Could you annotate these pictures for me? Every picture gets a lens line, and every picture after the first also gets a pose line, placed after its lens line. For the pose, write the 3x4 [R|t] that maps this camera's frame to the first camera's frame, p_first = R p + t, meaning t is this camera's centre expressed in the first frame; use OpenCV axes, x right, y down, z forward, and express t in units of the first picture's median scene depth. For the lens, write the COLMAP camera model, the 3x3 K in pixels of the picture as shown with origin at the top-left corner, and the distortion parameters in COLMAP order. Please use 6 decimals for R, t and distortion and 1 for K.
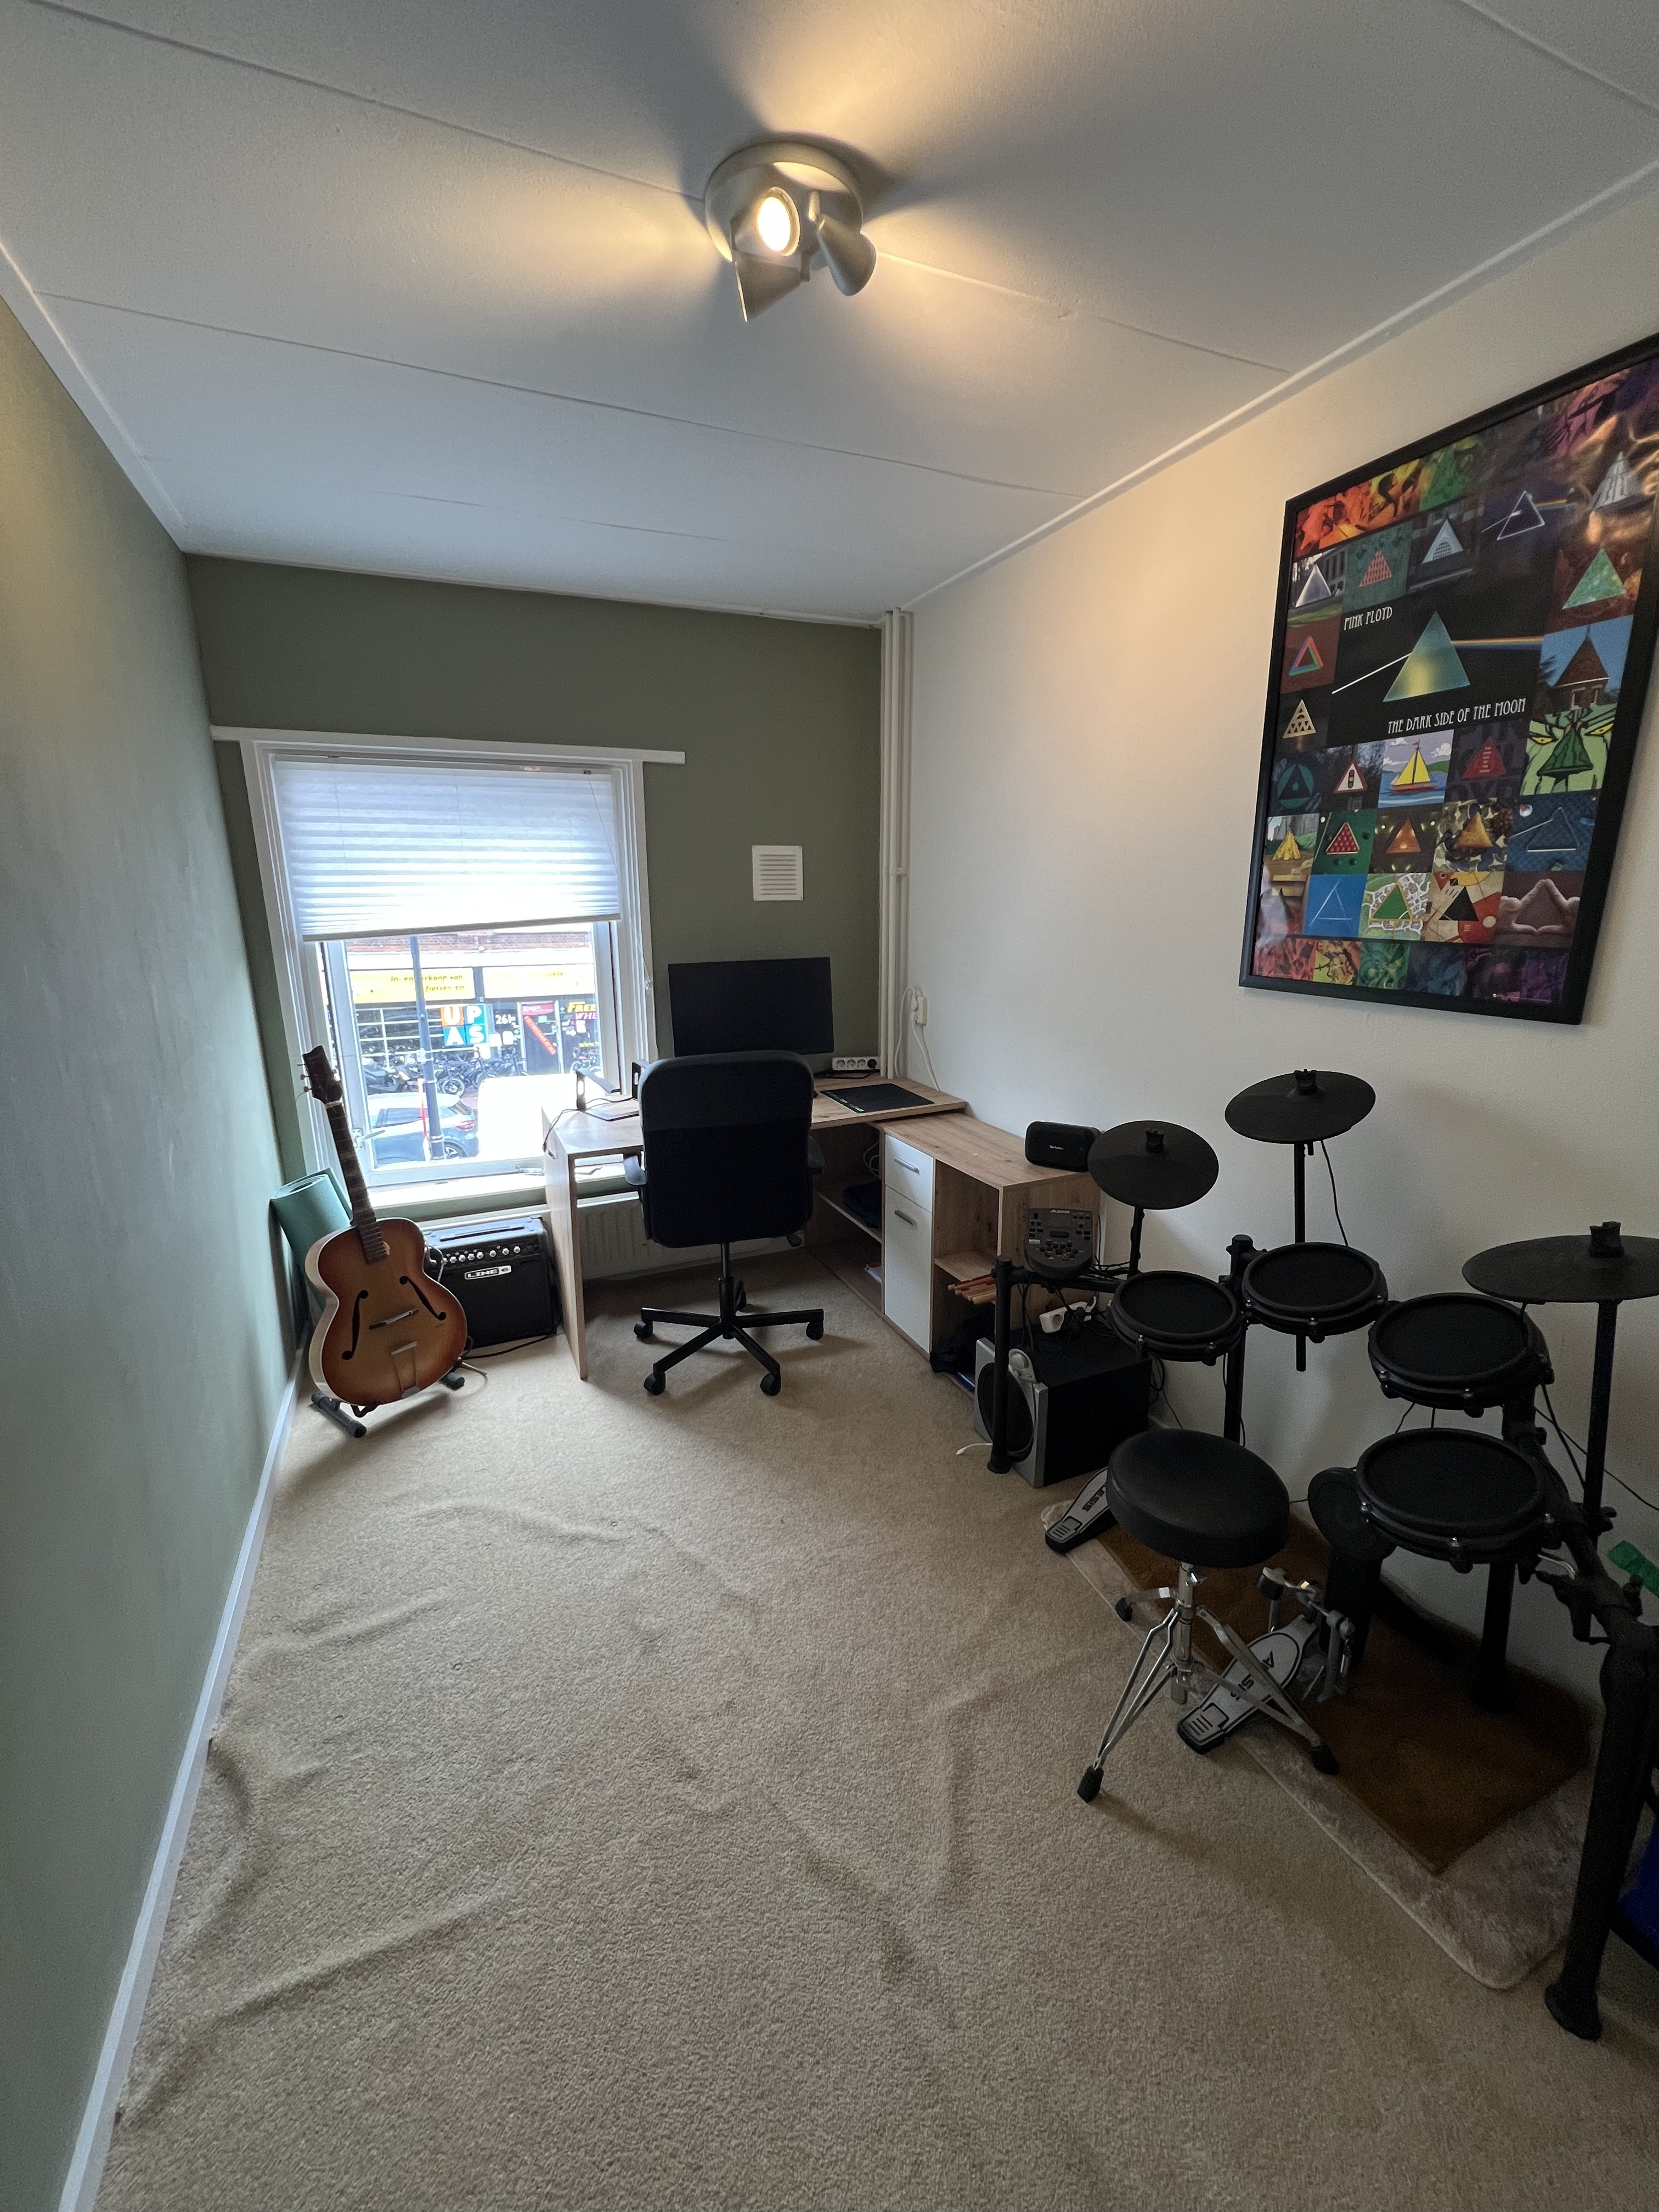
lens RADIAL K [[884.5, 0, 826.8], [0, 884.5, 1103.7], [0, 0, 1]] dist [-0.001845, 0.000346]
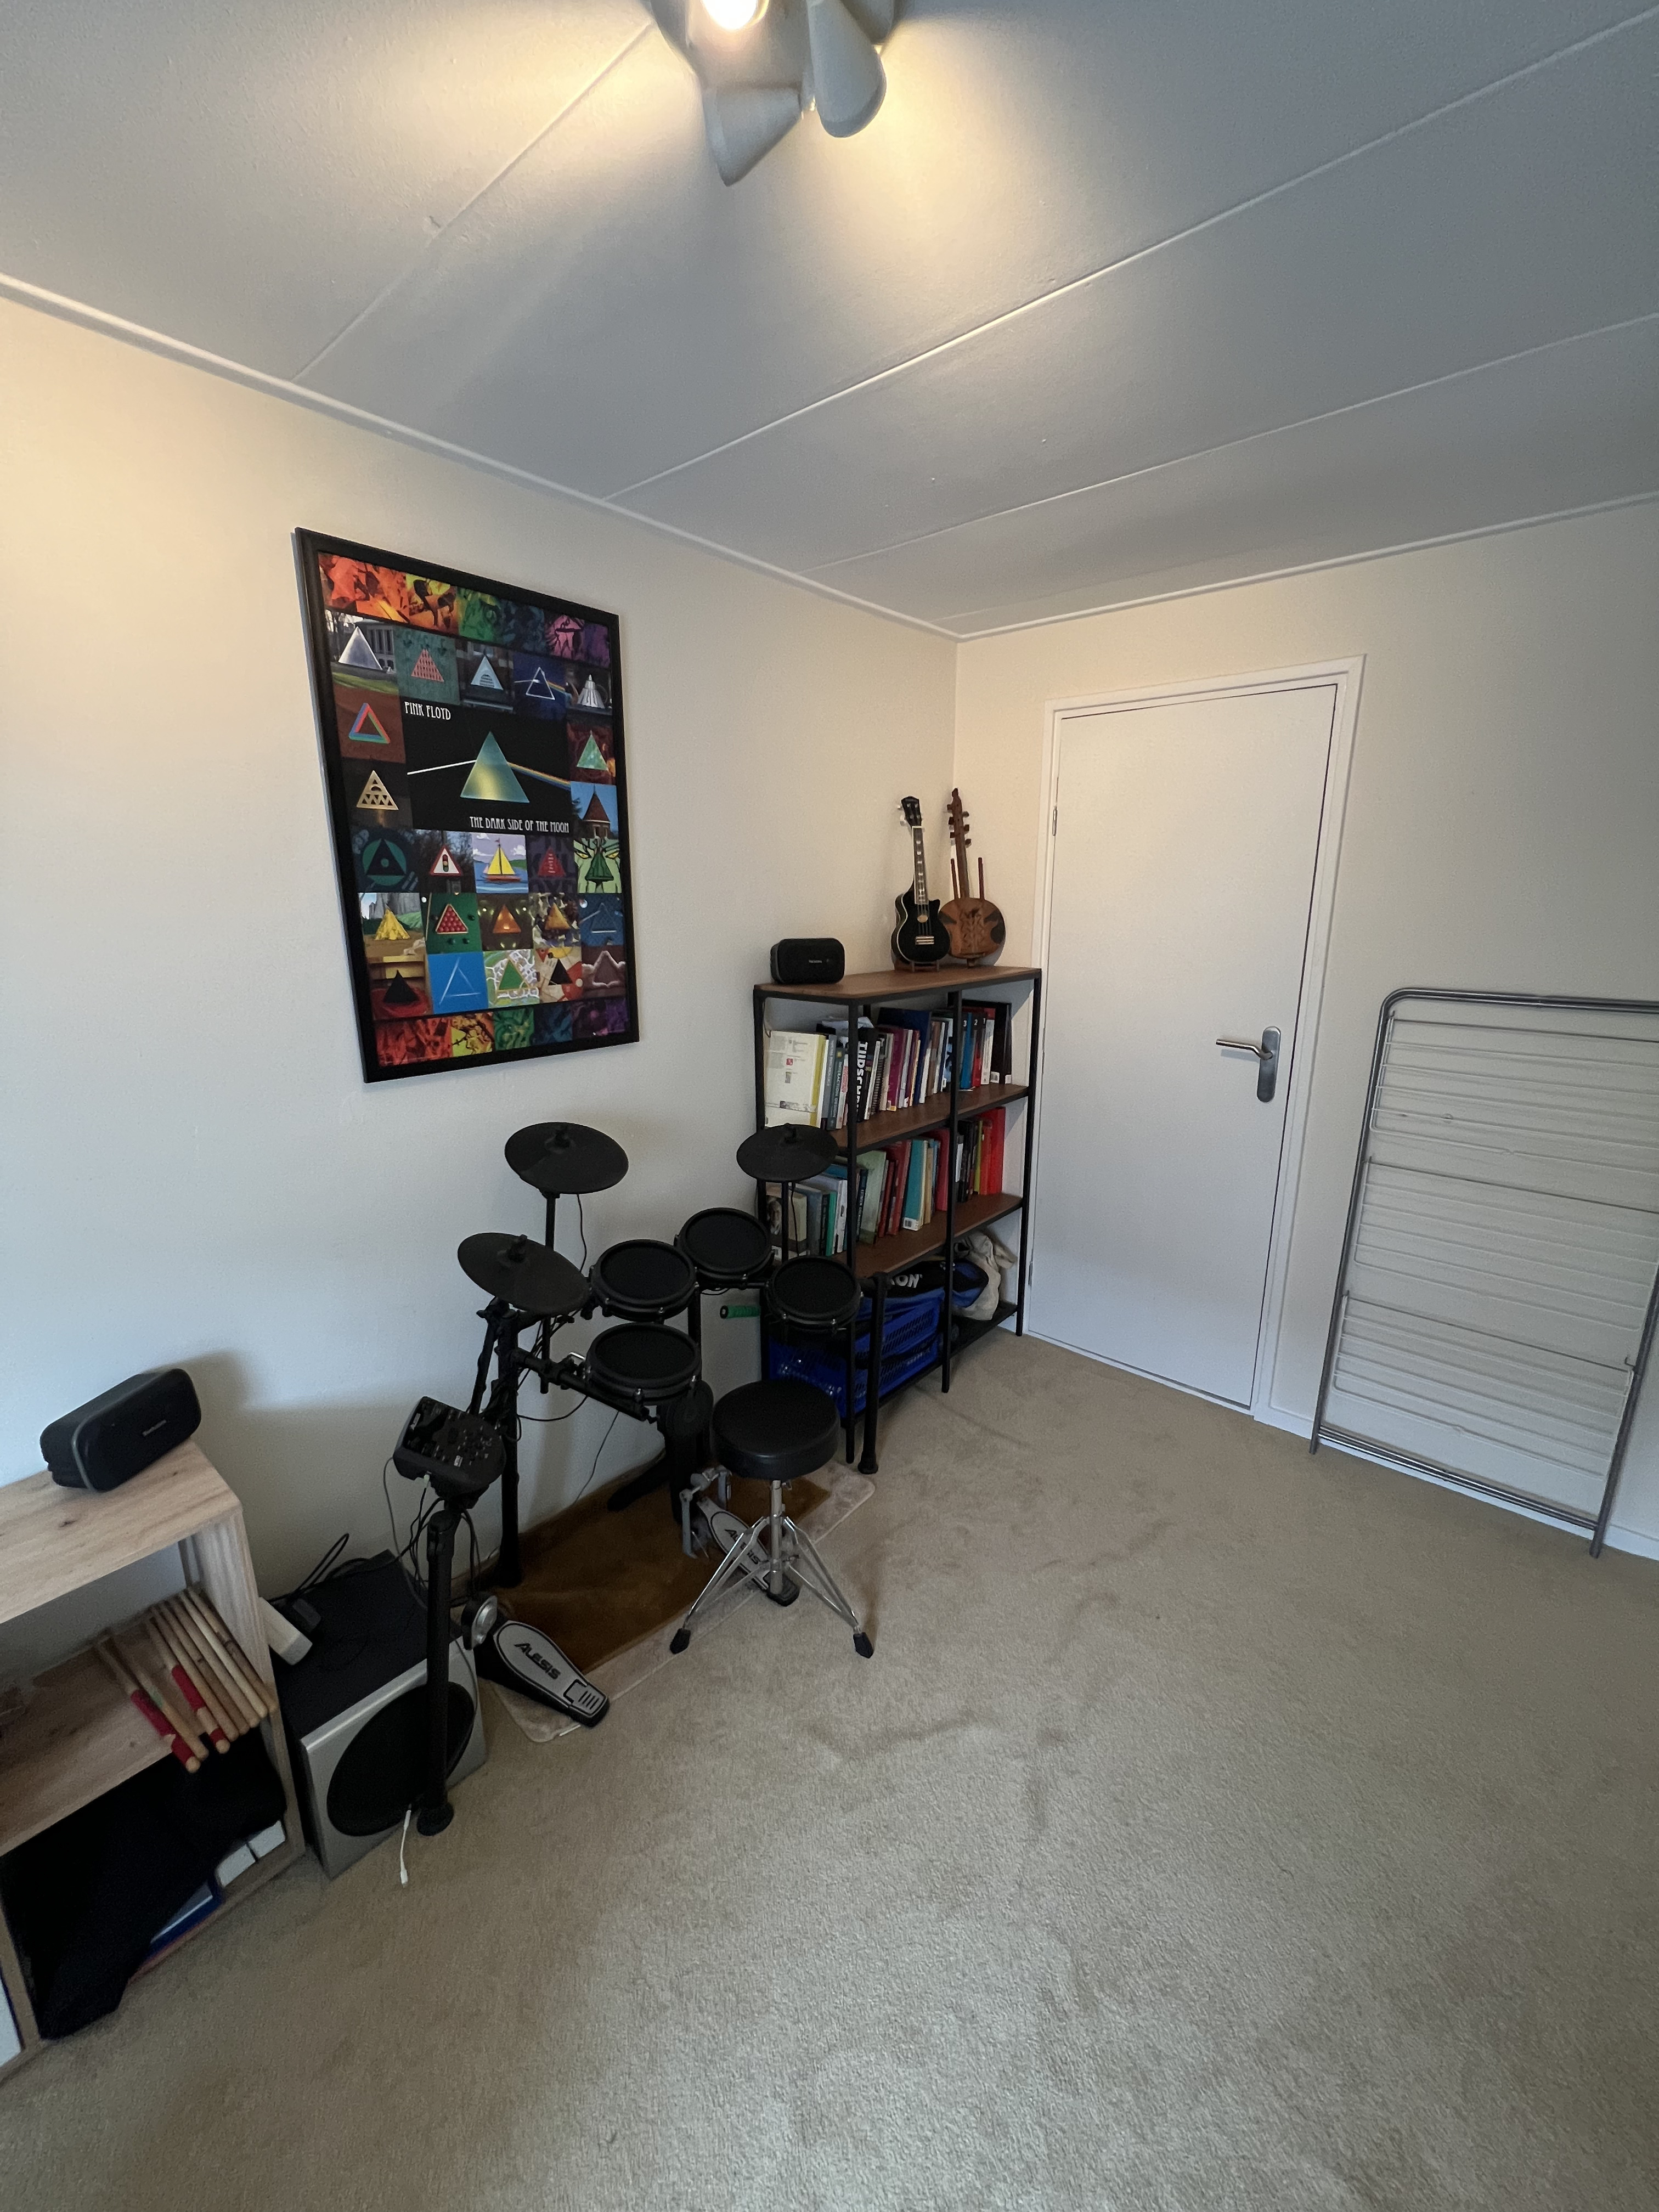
lens RADIAL K [[884.5, 0, 830.5], [0, 884.5, 1105.5], [0, 0, 1]] dist [-0.001845, 0.000346]
pose [[-0.427347, -0.200314, 0.881617, -0.587351], [0.221393, 0.922270, 0.316866, -0.339820], [-0.876561, 0.330595, -0.349781, 1.080679]]
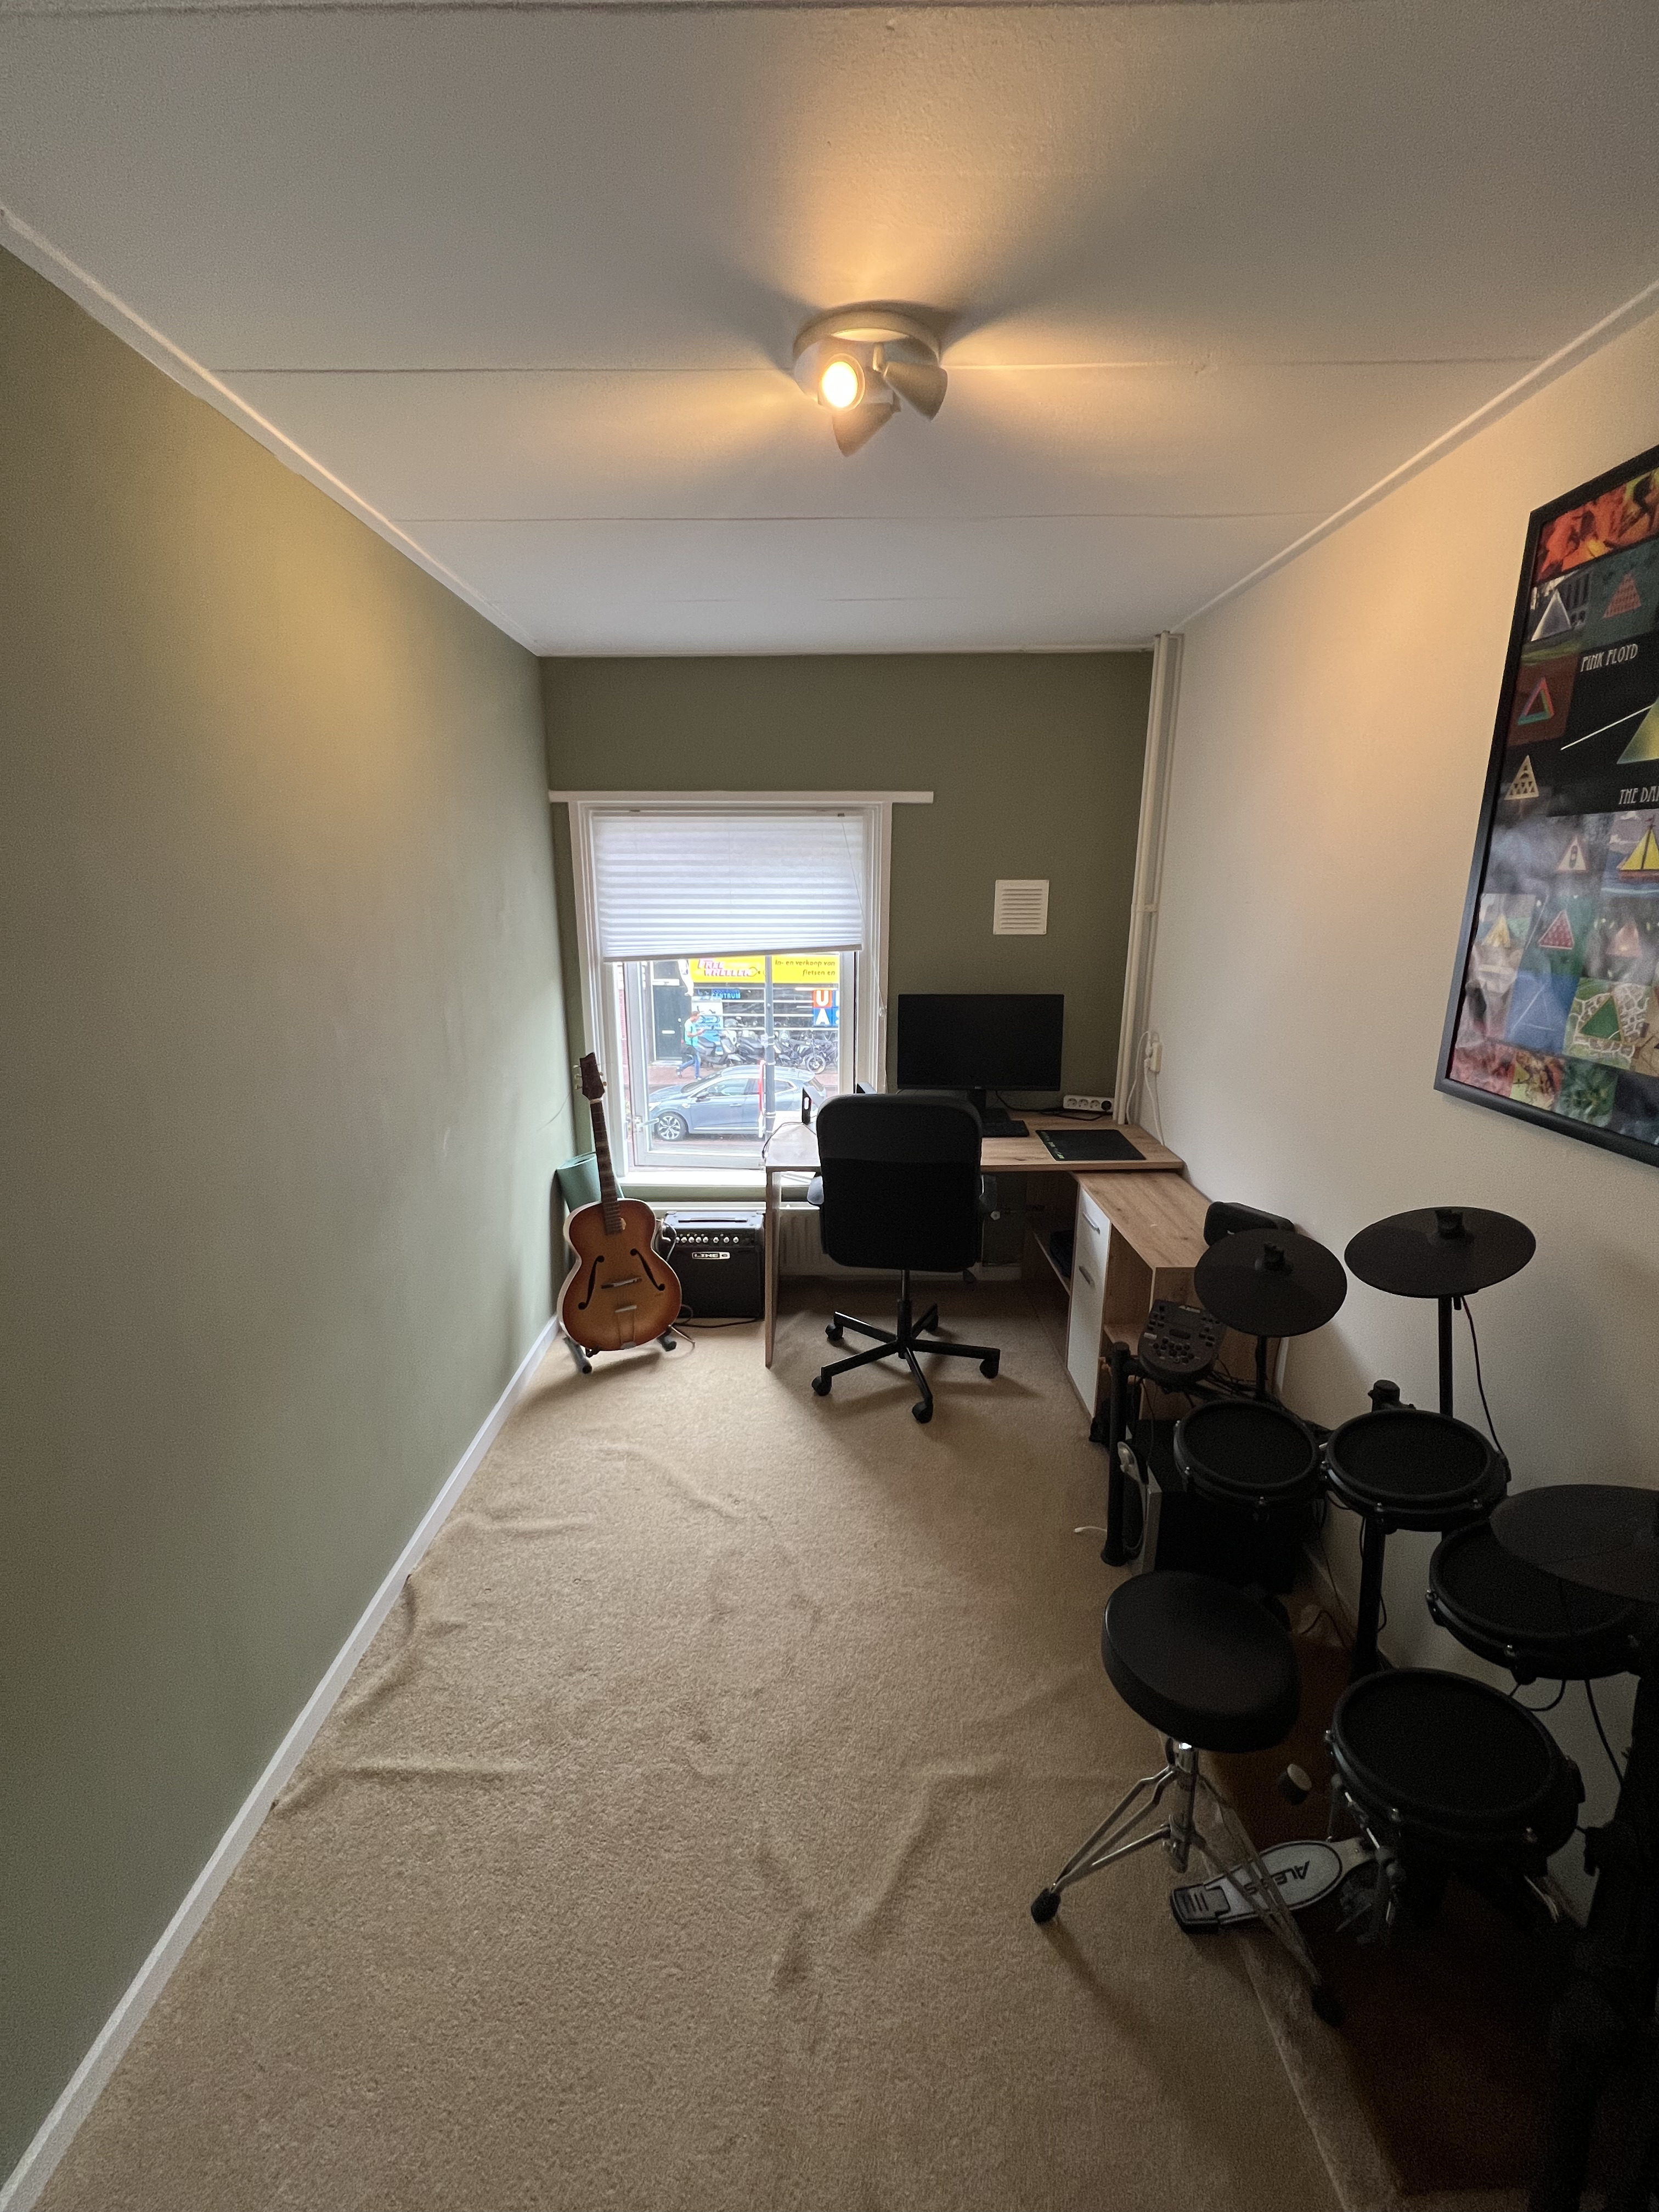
lens RADIAL K [[884.5, 0, 827.7], [0, 884.5, 1103.1], [0, 0, 1]] dist [-0.001845, 0.000346]
pose [[0.913260, 0.108276, -0.392725, 0.320586], [-0.103217, 0.994076, 0.034048, -0.105215], [0.394085, 0.009441, 0.919025, 0.000031]]
